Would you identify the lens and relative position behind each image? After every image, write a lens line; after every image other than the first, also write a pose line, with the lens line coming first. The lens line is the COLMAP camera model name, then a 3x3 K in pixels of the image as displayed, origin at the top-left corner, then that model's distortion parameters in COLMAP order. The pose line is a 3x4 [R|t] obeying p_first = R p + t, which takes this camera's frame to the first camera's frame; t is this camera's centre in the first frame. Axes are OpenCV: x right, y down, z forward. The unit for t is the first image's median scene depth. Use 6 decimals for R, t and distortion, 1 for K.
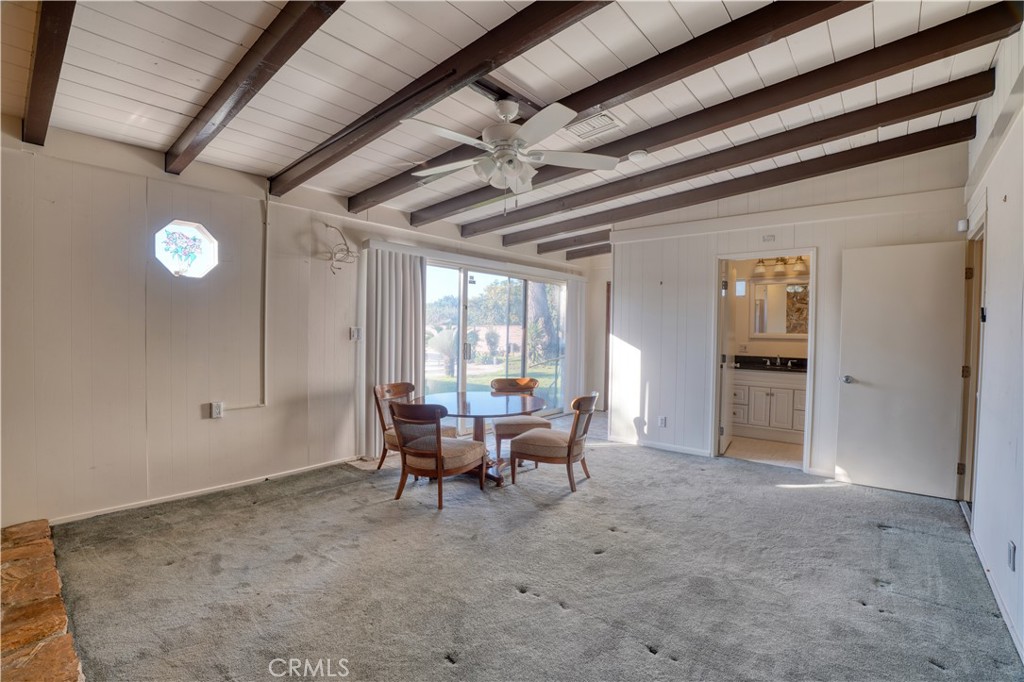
lens RADIAL K [[467.6, 0, 507.8], [0, 467.6, 341.9], [0, 0, 1]] dist [-0.076428, 0.021302]
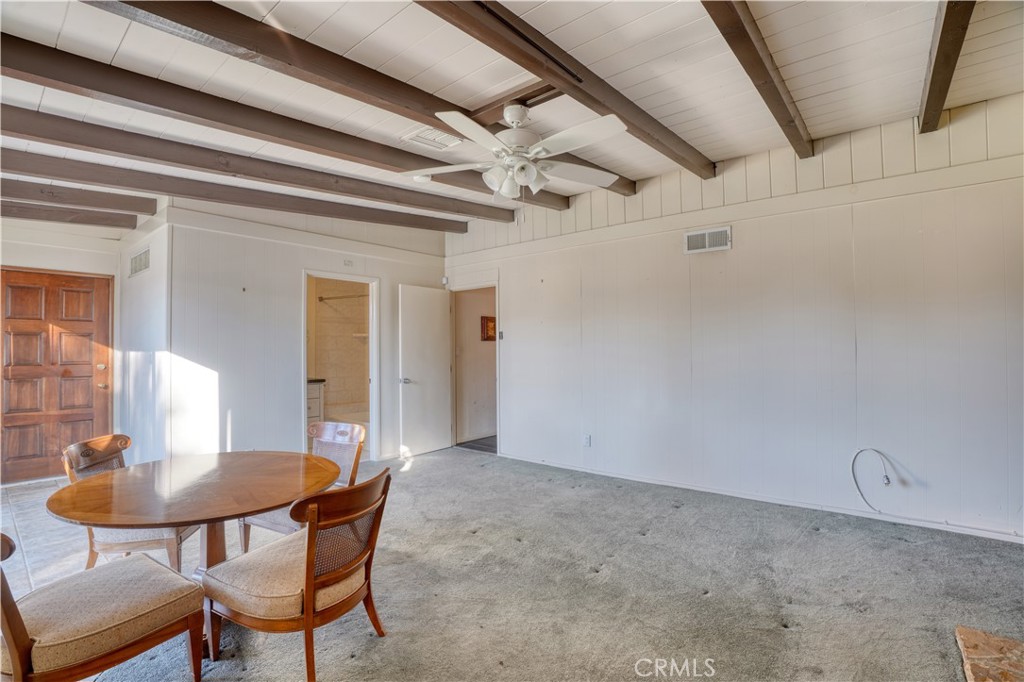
lens RADIAL K [[467.6, 0, 507.8], [0, 467.6, 341.9], [0, 0, 1]] dist [-0.076428, 0.021302]
pose [[-0.015197, -0.001636, 0.999883, -0.734663], [0.030280, 0.999539, 0.002096, -0.030196], [-0.999426, 0.030308, -0.015141, 0.801713]]
